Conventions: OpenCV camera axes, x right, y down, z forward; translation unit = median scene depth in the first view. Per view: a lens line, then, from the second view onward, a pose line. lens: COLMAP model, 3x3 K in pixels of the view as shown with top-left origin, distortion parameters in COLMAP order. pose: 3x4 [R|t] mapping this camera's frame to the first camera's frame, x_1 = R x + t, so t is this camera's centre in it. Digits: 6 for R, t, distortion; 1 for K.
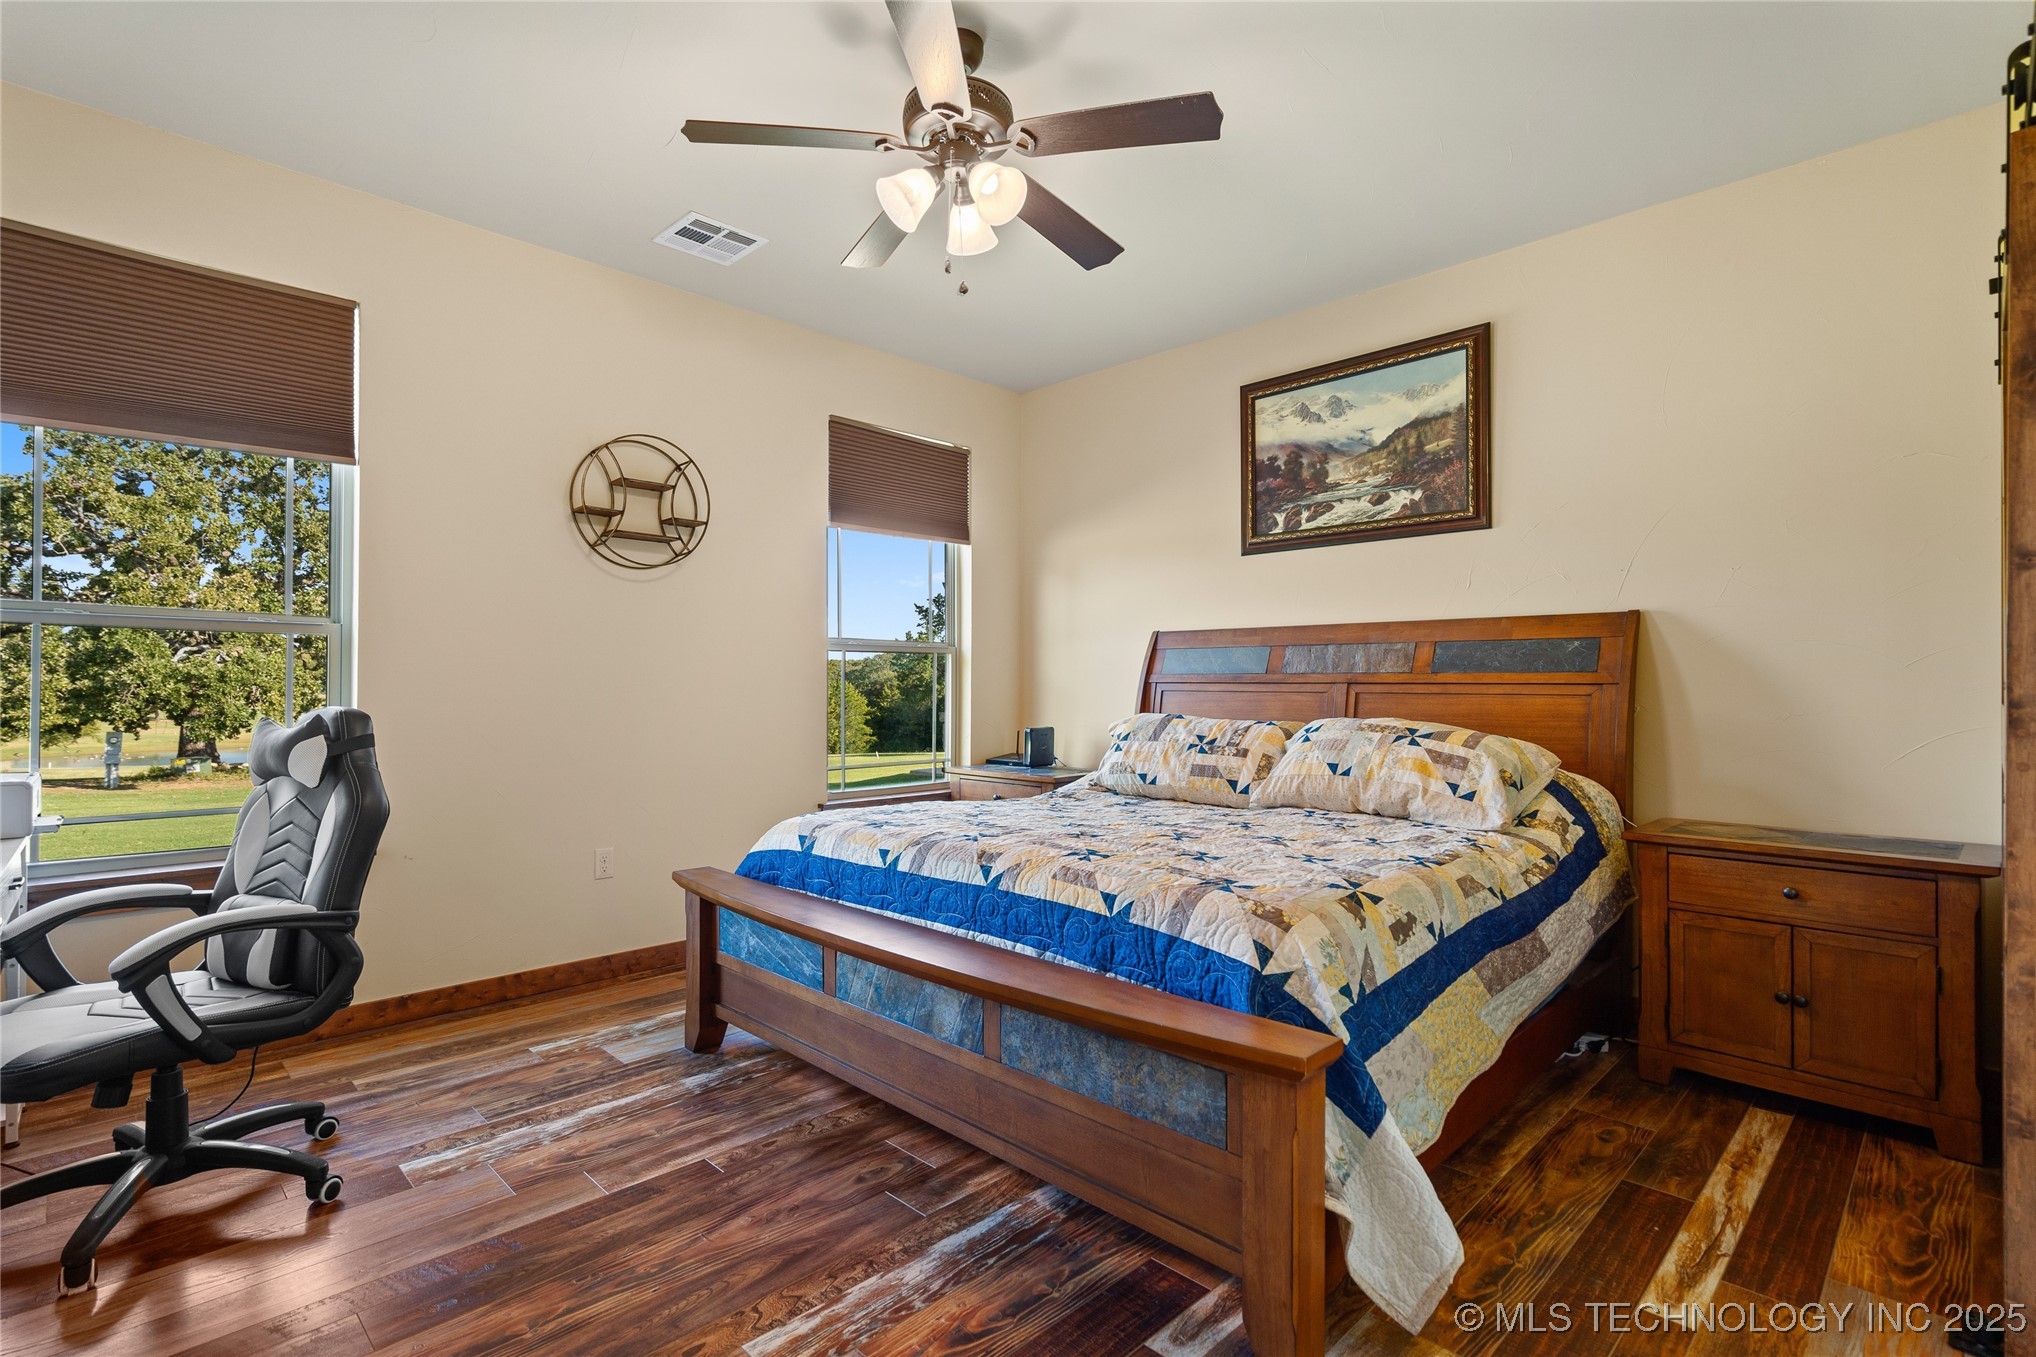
lens RADIAL K [[965.3, 0, 1005.5], [0, 965.3, 682.9], [0, 0, 1]] dist [-0.001499, 0.001642]
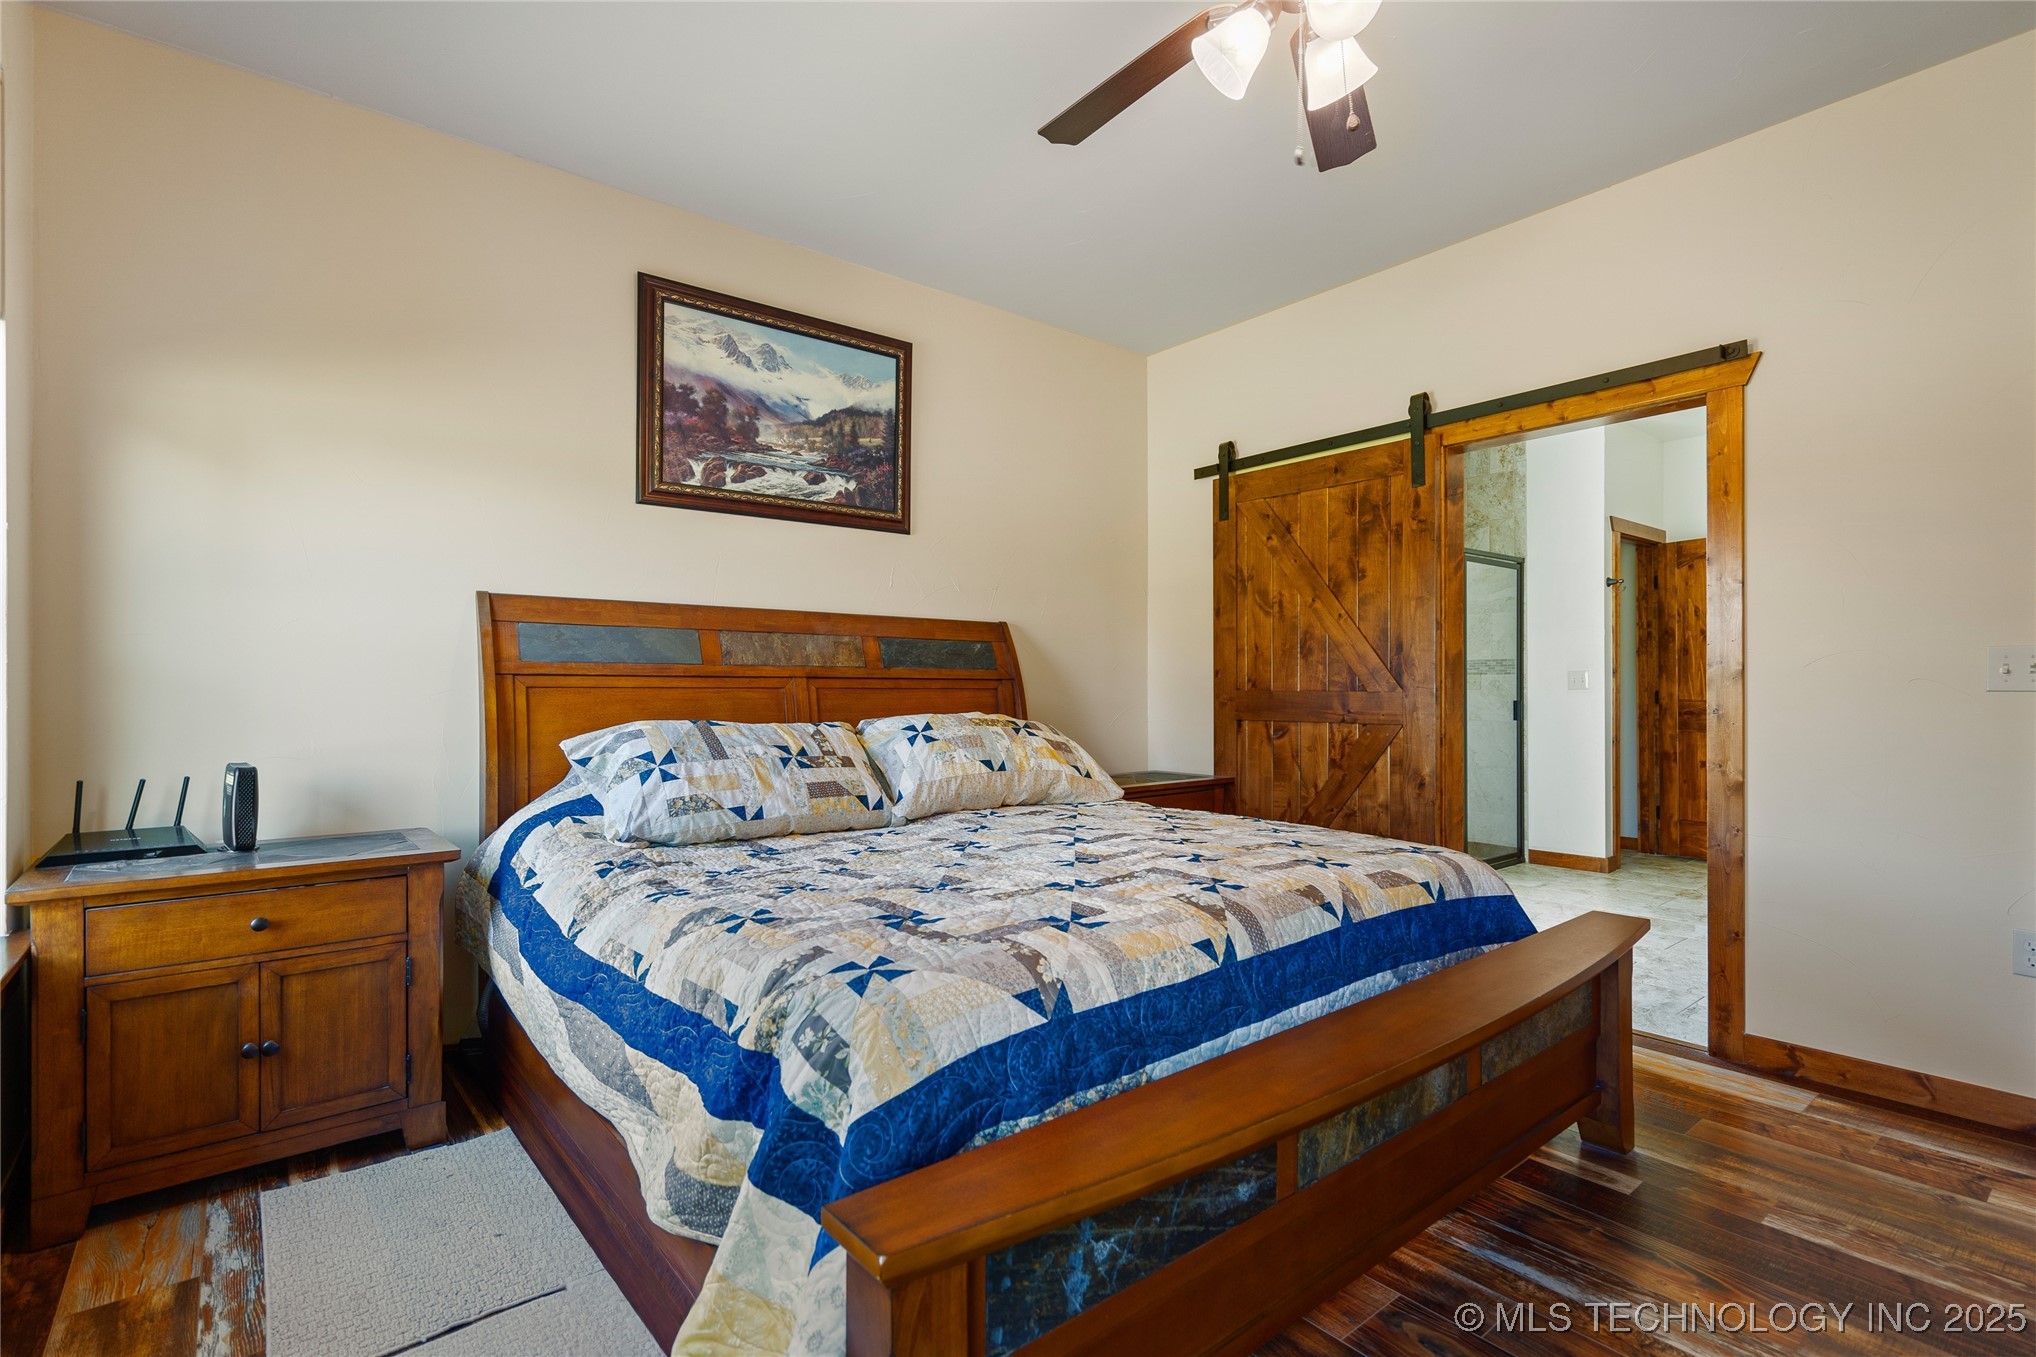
lens RADIAL K [[965.3, 0, 1011.0], [0, 965.3, 680.9], [0, 0, 1]] dist [-0.001499, 0.001642]
pose [[0.092928, 0.002863, 0.995669, -0.518848], [-0.004509, 0.999987, -0.002455, 0.004754], [-0.995663, -0.004261, 0.092940, 0.730691]]
